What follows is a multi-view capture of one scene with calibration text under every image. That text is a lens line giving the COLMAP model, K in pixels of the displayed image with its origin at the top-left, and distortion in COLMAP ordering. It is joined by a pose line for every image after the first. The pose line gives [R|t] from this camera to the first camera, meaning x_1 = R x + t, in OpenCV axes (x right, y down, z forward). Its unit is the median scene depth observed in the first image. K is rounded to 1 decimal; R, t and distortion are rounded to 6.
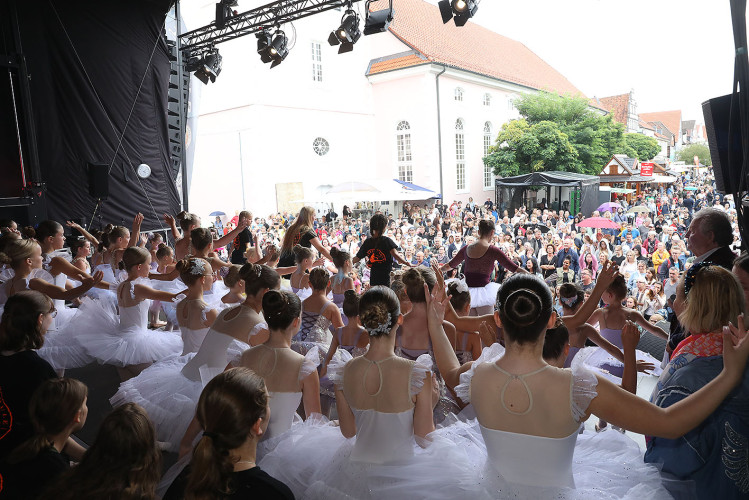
lens RADIAL K [[503.5, 0, 374.5], [0, 503.5, 250.0], [0, 0, 1]] dist [-0.113988, 0.077173]
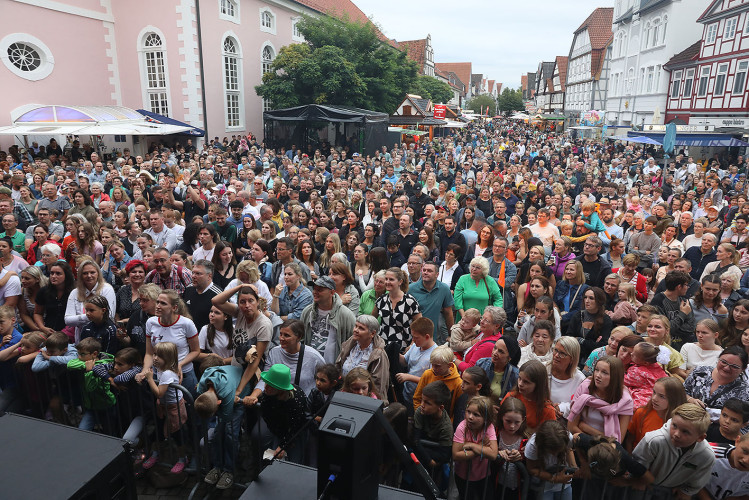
lens RADIAL K [[503.5, 0, 374.5], [0, 503.5, 250.0], [0, 0, 1]] dist [-0.113988, 0.077173]
pose [[0.929757, -0.045300, 0.365377, 0.086306], [0.005244, 0.993930, 0.109887, -0.007068], [-0.368137, -0.100252, 0.924351, 0.146610]]
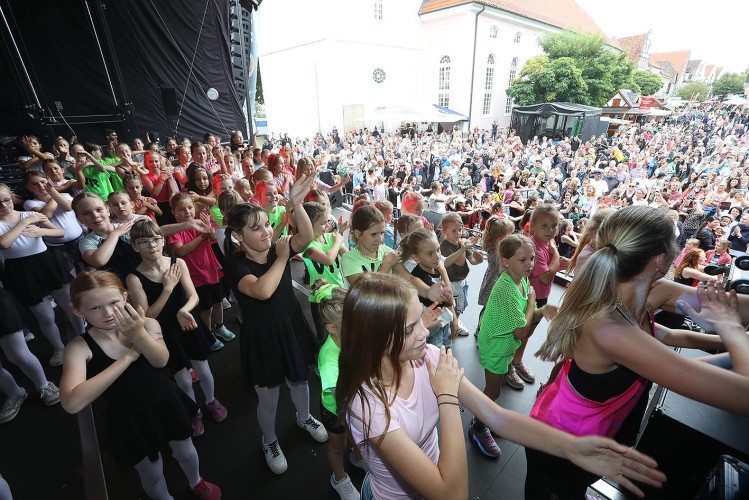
lens RADIAL K [[332.5, 0, 374.5], [0, 332.5, 250.0], [0, 0, 1]] dist [-0.061844, 0.020797]
pose [[0.988178, 0.085228, -0.127440, 0.026717], [-0.046291, 0.958311, 0.281951, -0.010331], [0.146157, -0.272718, 0.950927, 0.056692]]
